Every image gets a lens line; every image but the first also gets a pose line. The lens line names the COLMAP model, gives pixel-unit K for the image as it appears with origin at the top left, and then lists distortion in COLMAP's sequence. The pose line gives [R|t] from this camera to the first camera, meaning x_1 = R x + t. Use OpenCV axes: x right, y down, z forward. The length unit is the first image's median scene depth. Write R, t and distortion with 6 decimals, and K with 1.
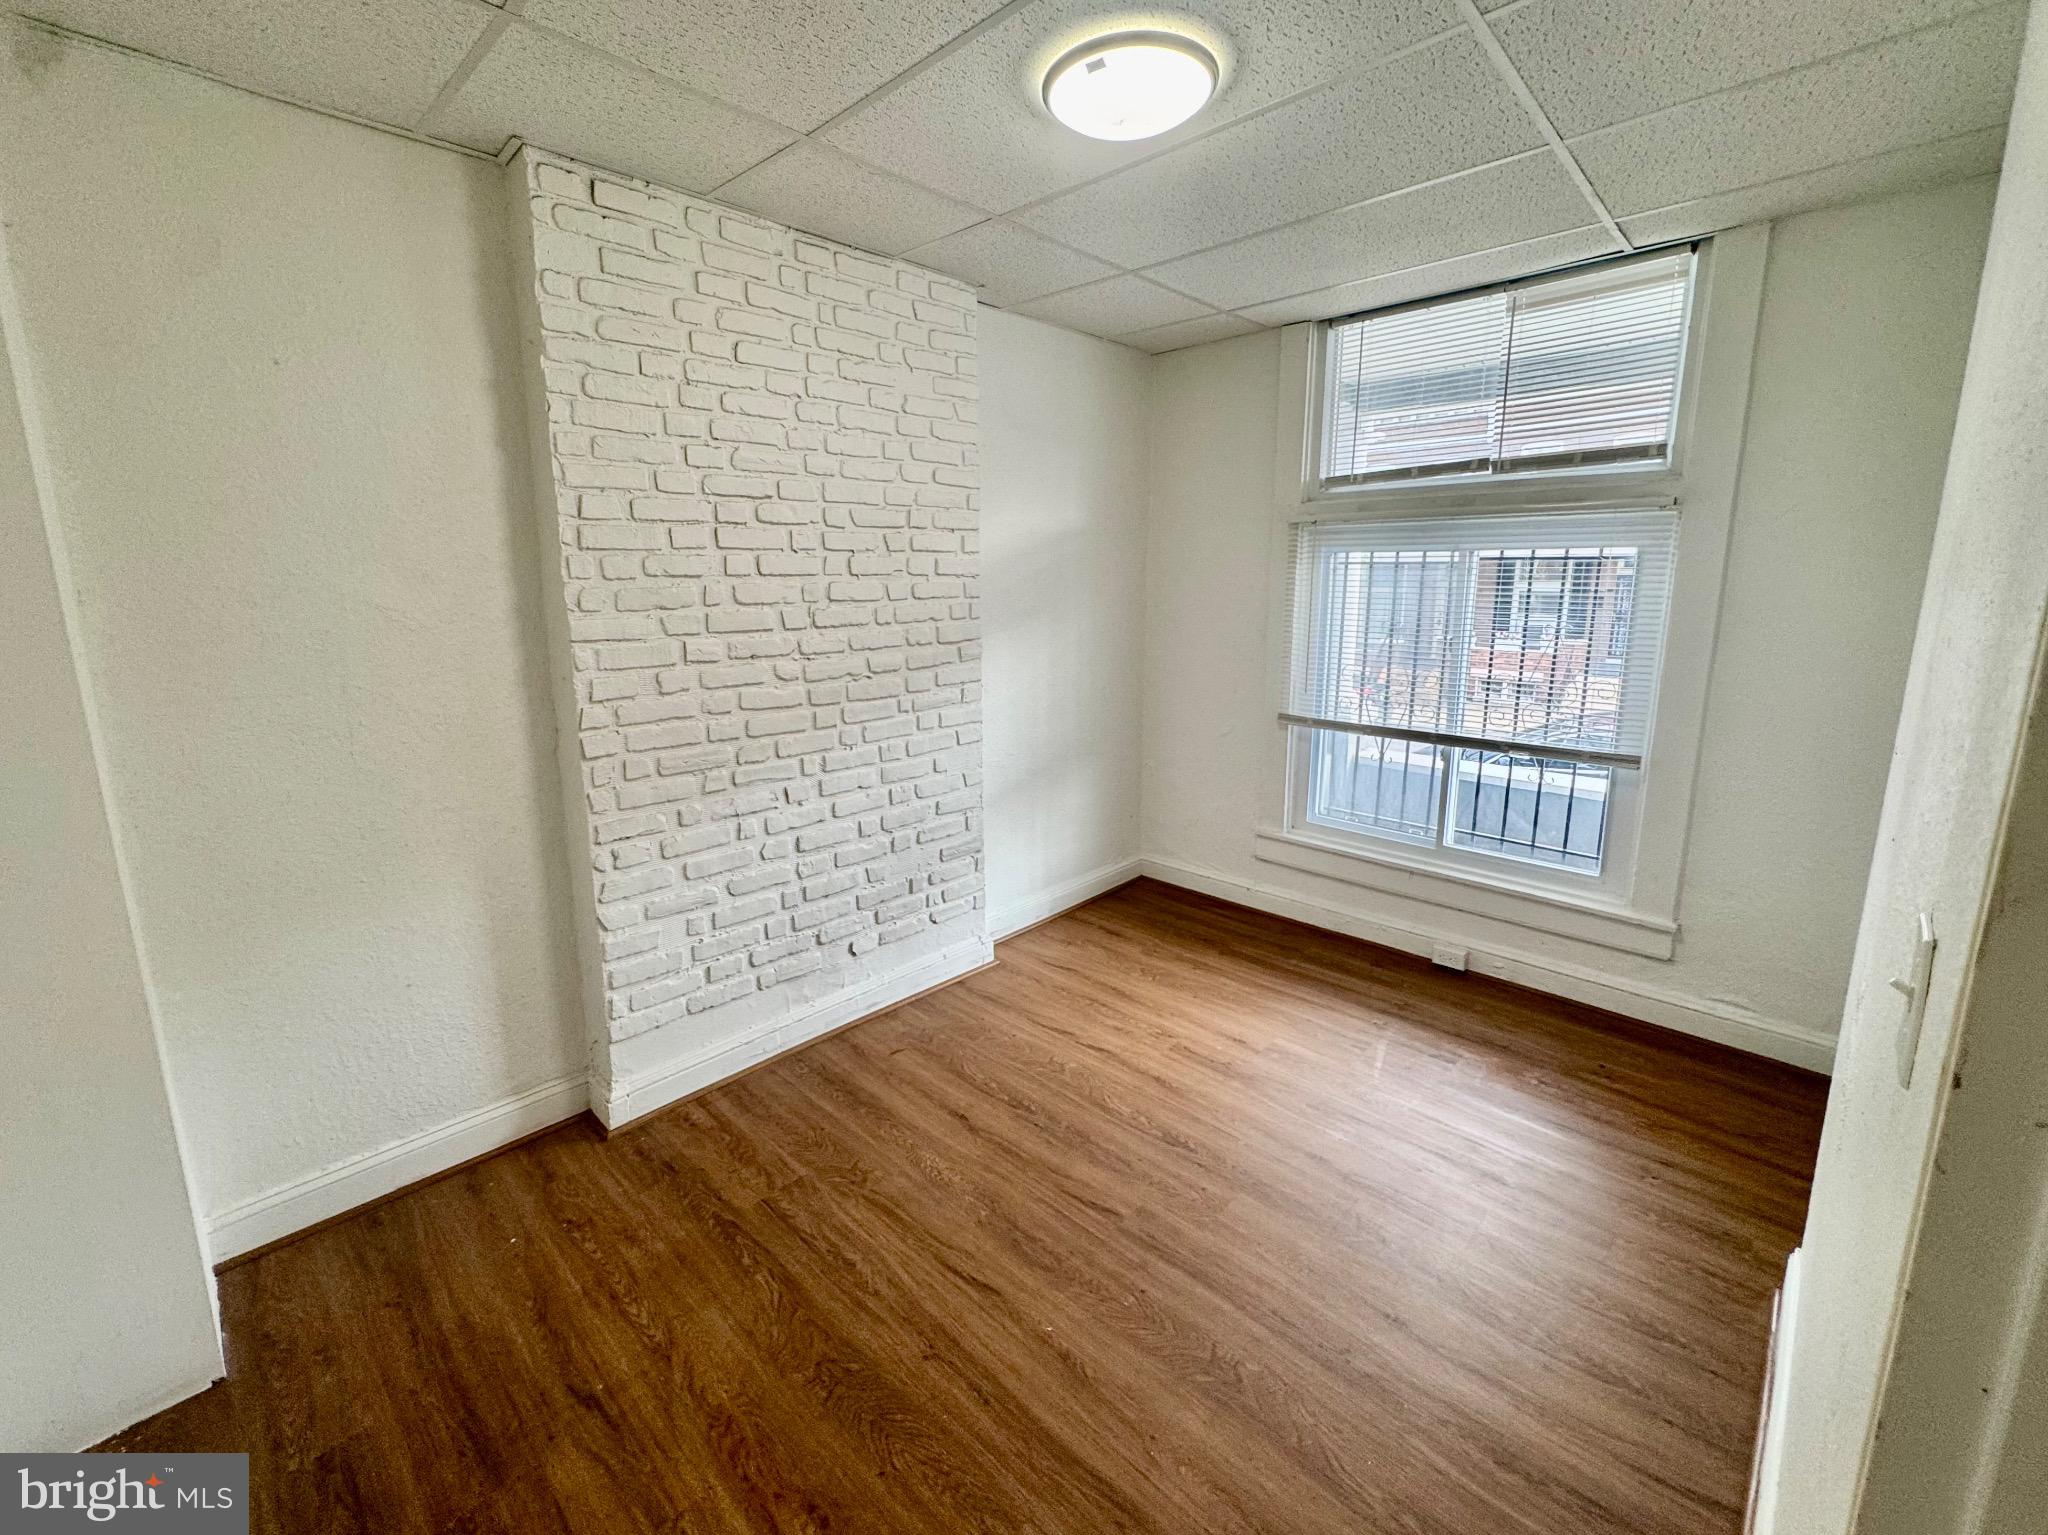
lens RADIAL K [[807.2, 0, 1005.1], [0, 807.2, 715.7], [0, 0, 1]] dist [-0.004072, 0.001111]
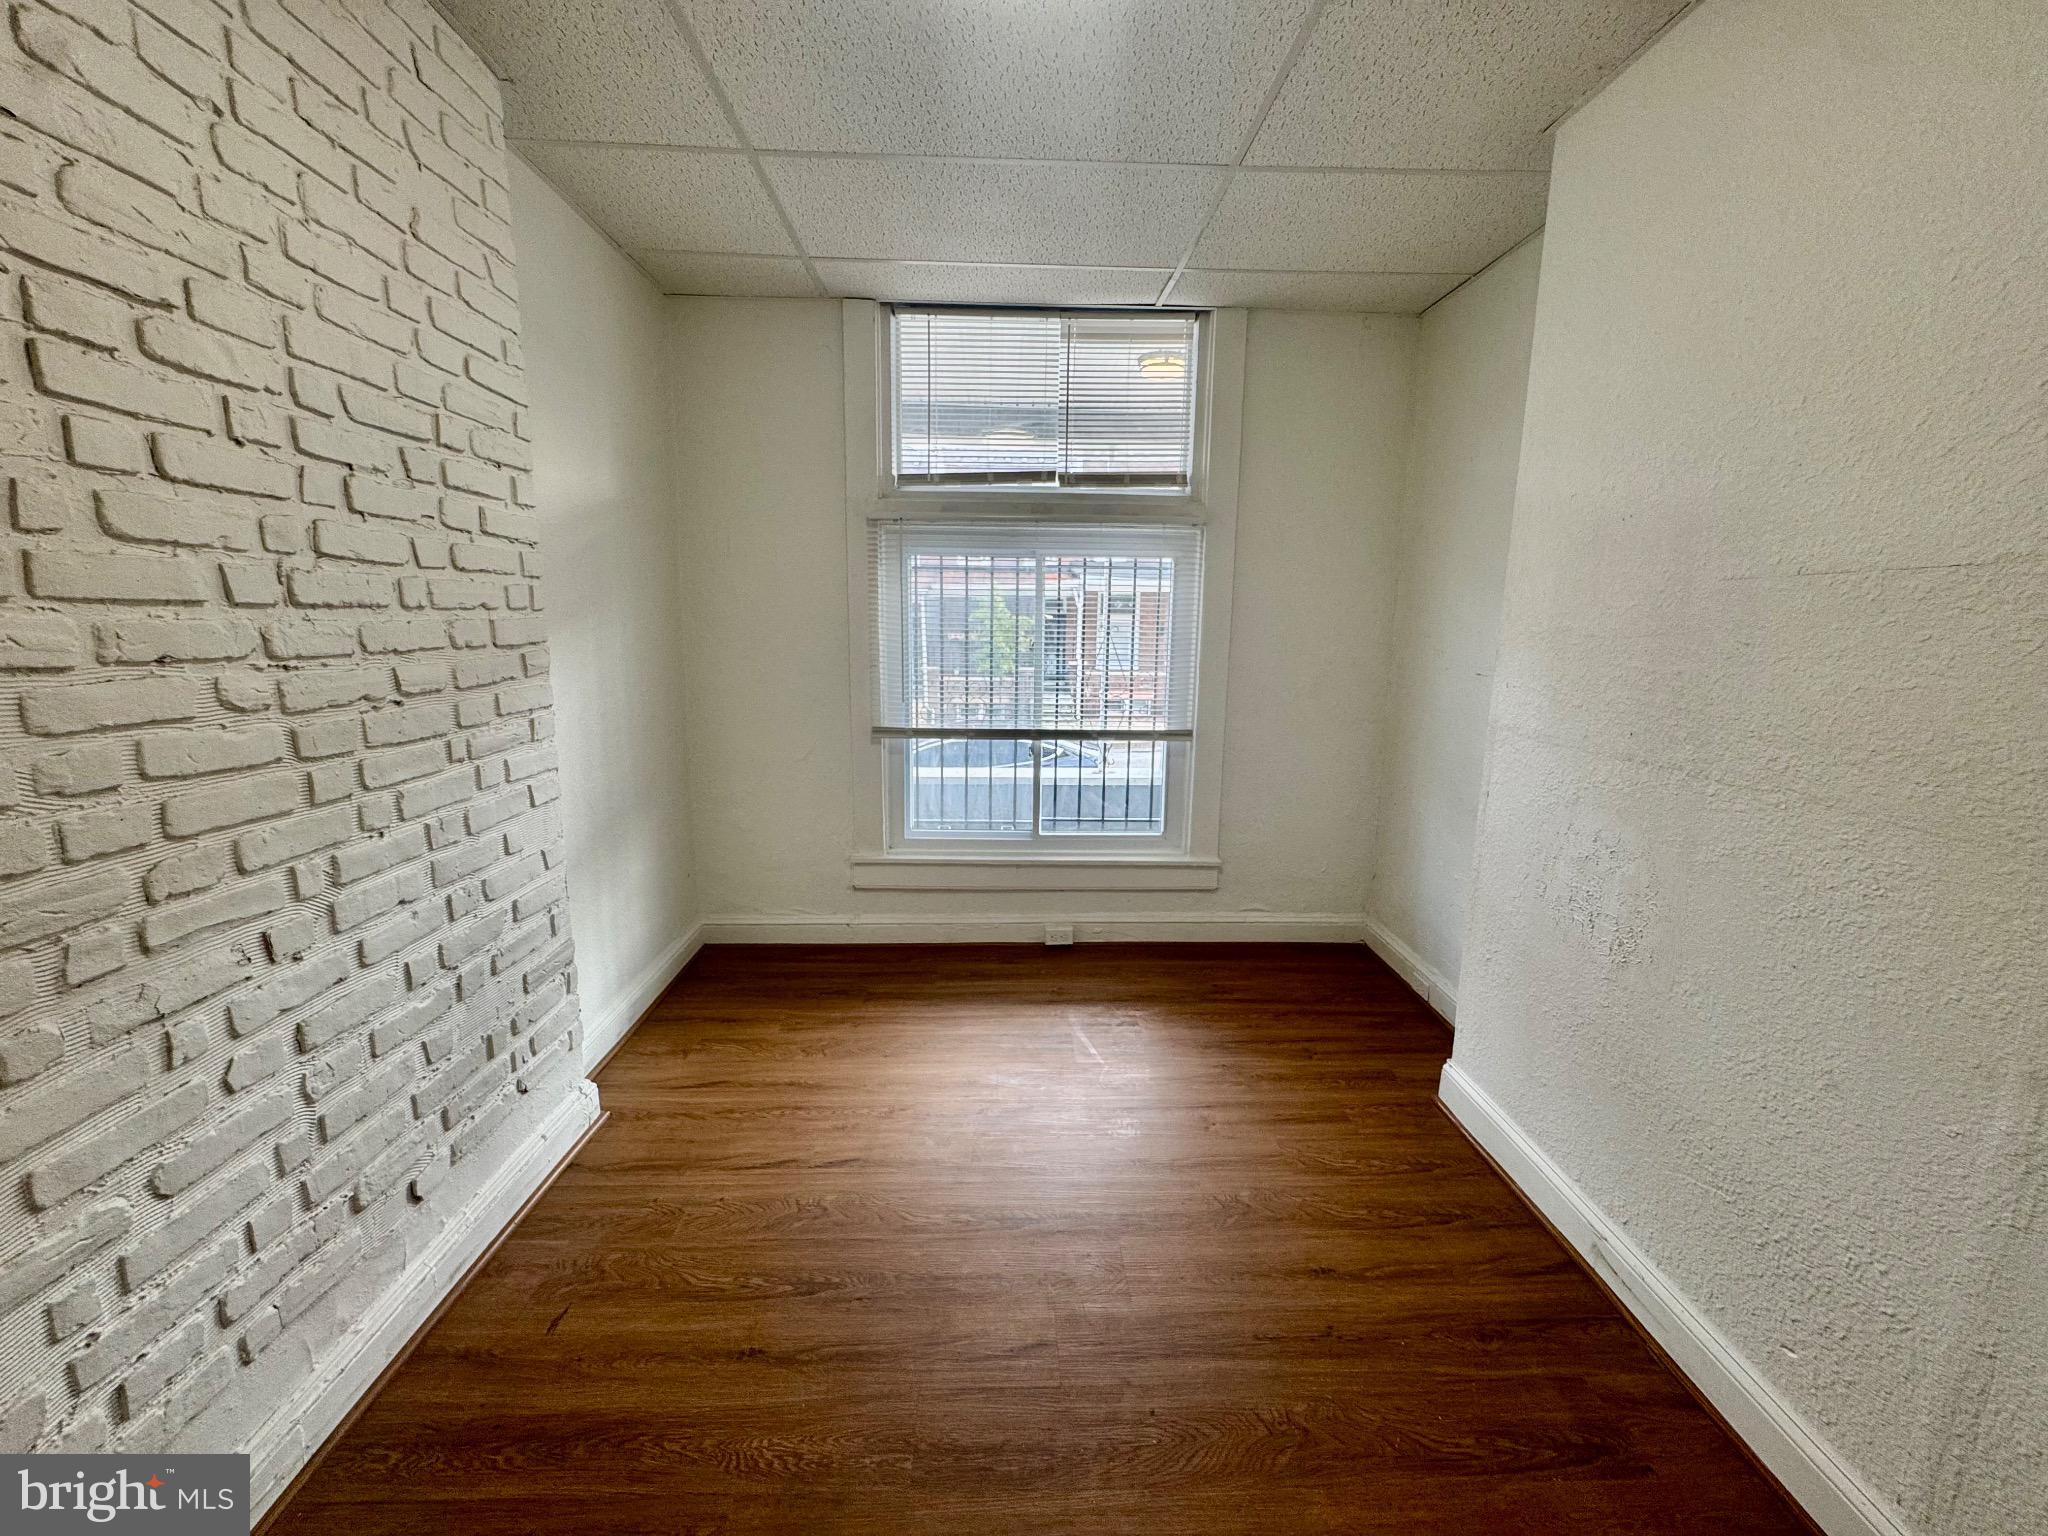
lens RADIAL K [[807.2, 0, 999.7], [0, 807.2, 757.4], [0, 0, 1]] dist [-0.004072, 0.001111]
pose [[0.705321, -0.103925, 0.701229, -0.272854], [0.103154, 0.993713, 0.043517, 0.008489], [-0.701342, 0.041641, 0.711607, 0.319509]]
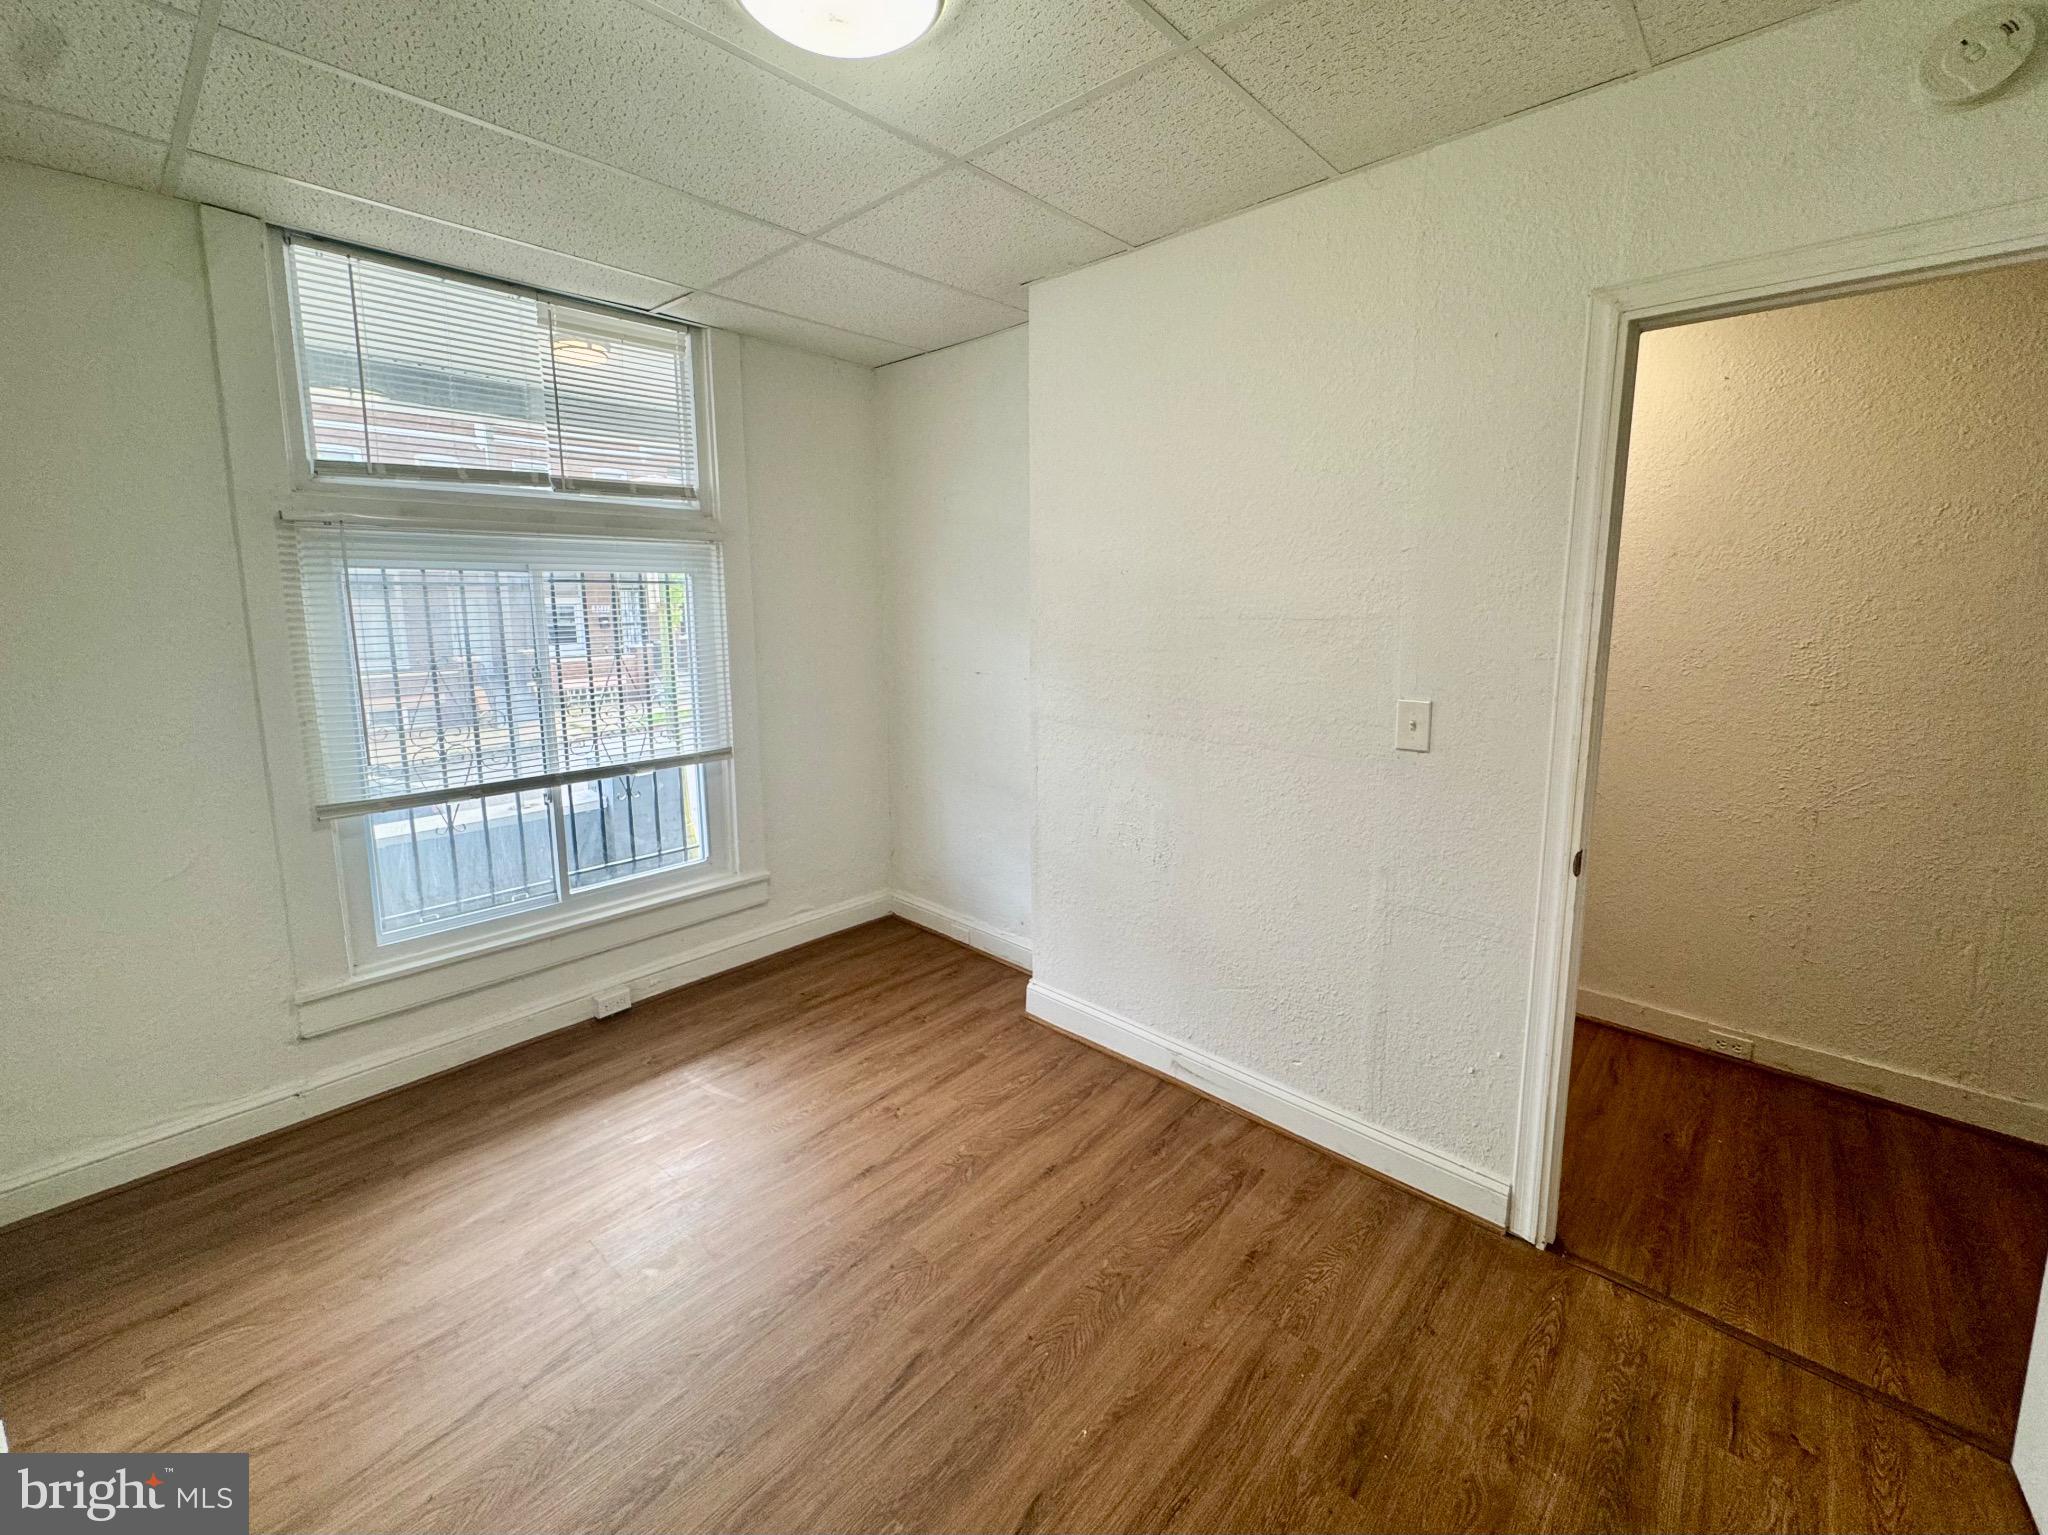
lens RADIAL K [[867.1, 0, 995.3], [0, 867.1, 712.0], [0, 0, 1]] dist [-0.003157, 0.001265]
pose [[-0.013962, -0.124494, 0.992122, -0.473410], [0.179109, 0.975859, 0.124974, -0.088159], [-0.983730, 0.179443, 0.008673, 0.569372]]
